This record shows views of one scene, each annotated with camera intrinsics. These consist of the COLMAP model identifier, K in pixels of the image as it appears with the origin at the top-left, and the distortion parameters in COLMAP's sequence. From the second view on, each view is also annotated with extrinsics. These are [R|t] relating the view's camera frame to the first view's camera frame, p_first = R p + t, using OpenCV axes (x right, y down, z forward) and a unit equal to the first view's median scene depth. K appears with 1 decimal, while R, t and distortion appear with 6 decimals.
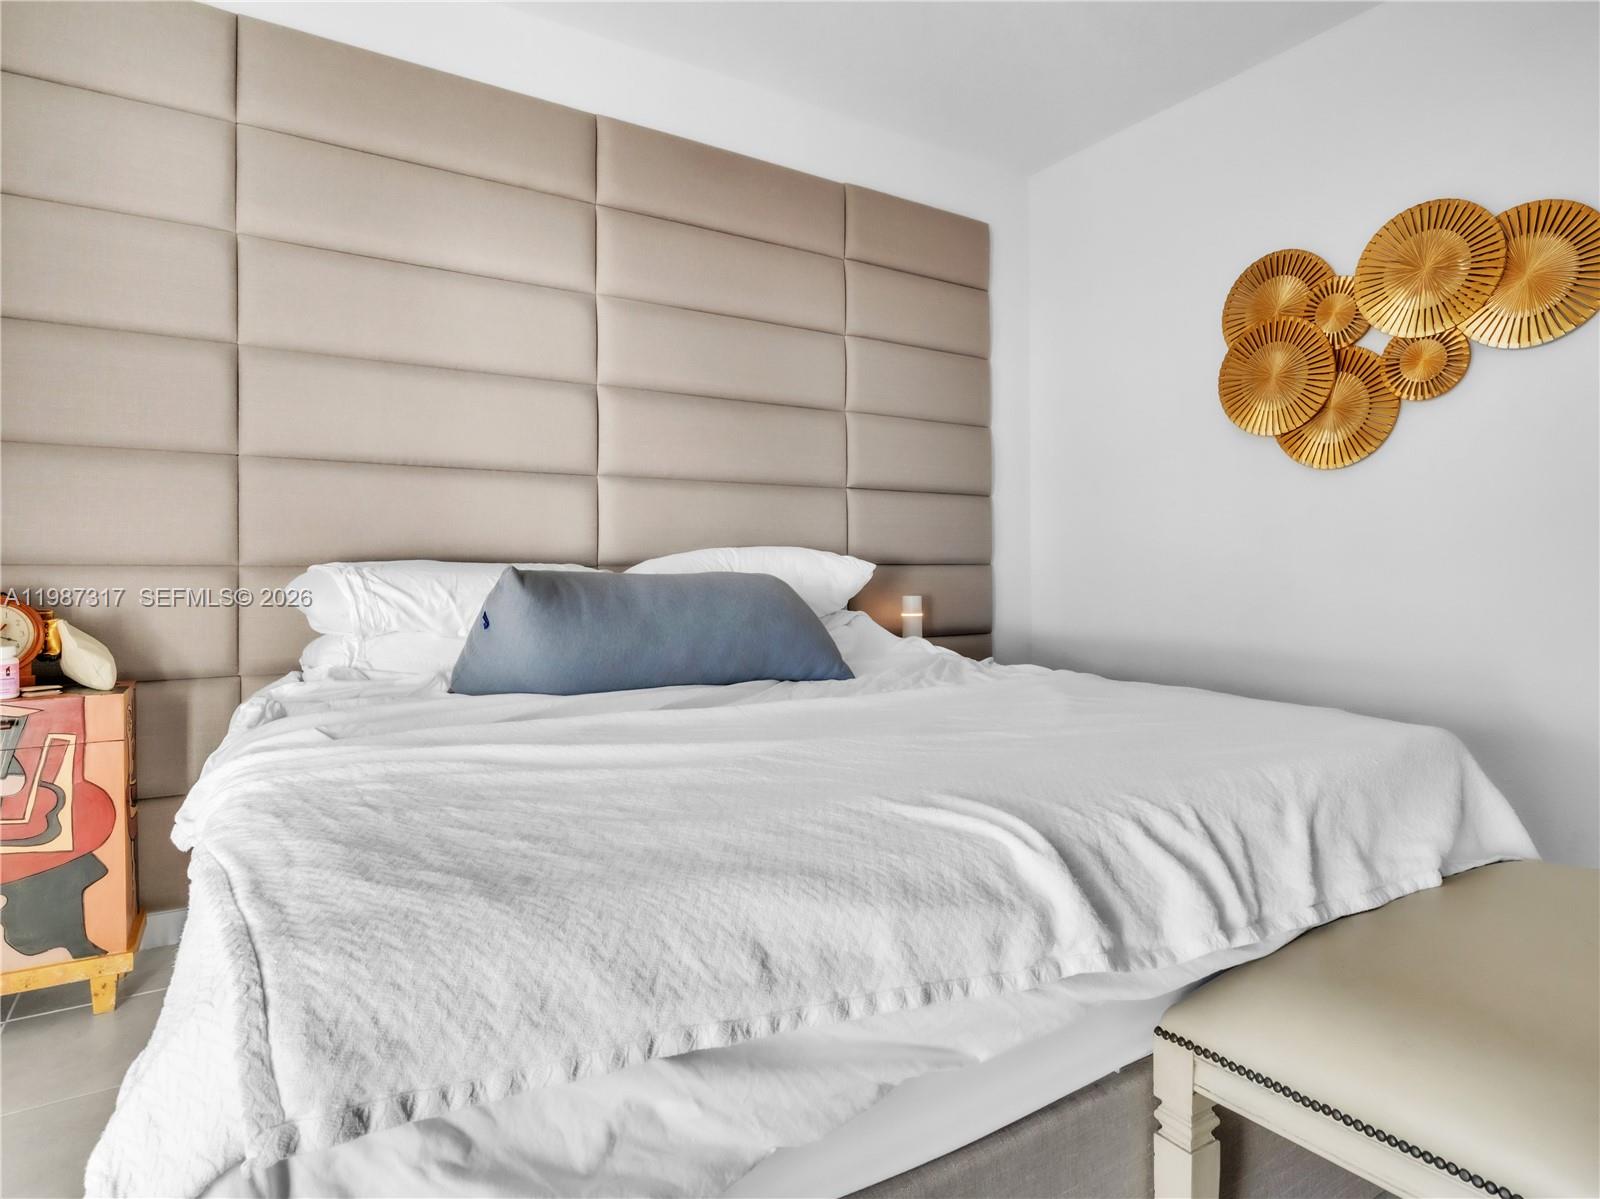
lens RADIAL K [[896.1, 0, 802.1], [0, 896.1, 574.4], [0, 0, 1]] dist [-0.000077, -0.000163]
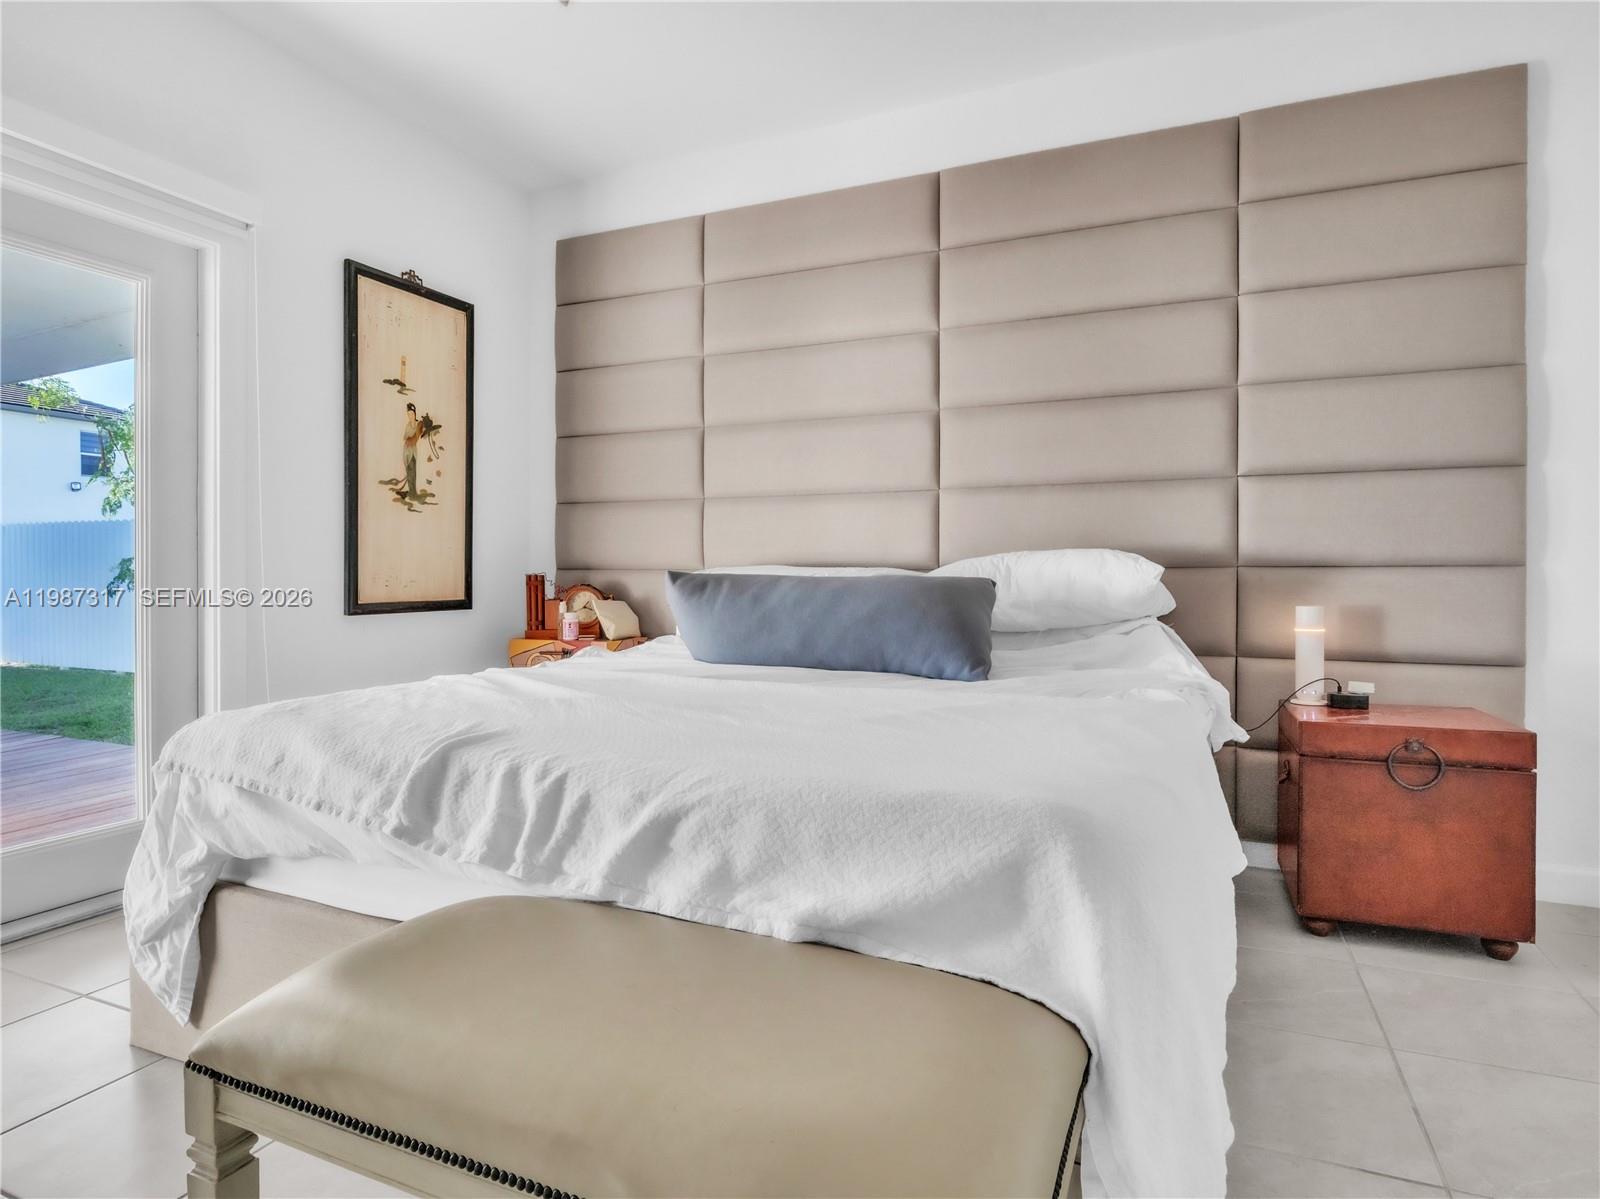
lens RADIAL K [[896.1, 0, 802.1], [0, 896.1, 574.4], [0, 0, 1]] dist [-0.000077, -0.000163]
pose [[0.553482, 0.007297, -0.832829, 0.636000], [-0.004993, 0.999973, 0.005443, -0.007515], [0.832846, 0.001145, 0.553504, 0.228706]]
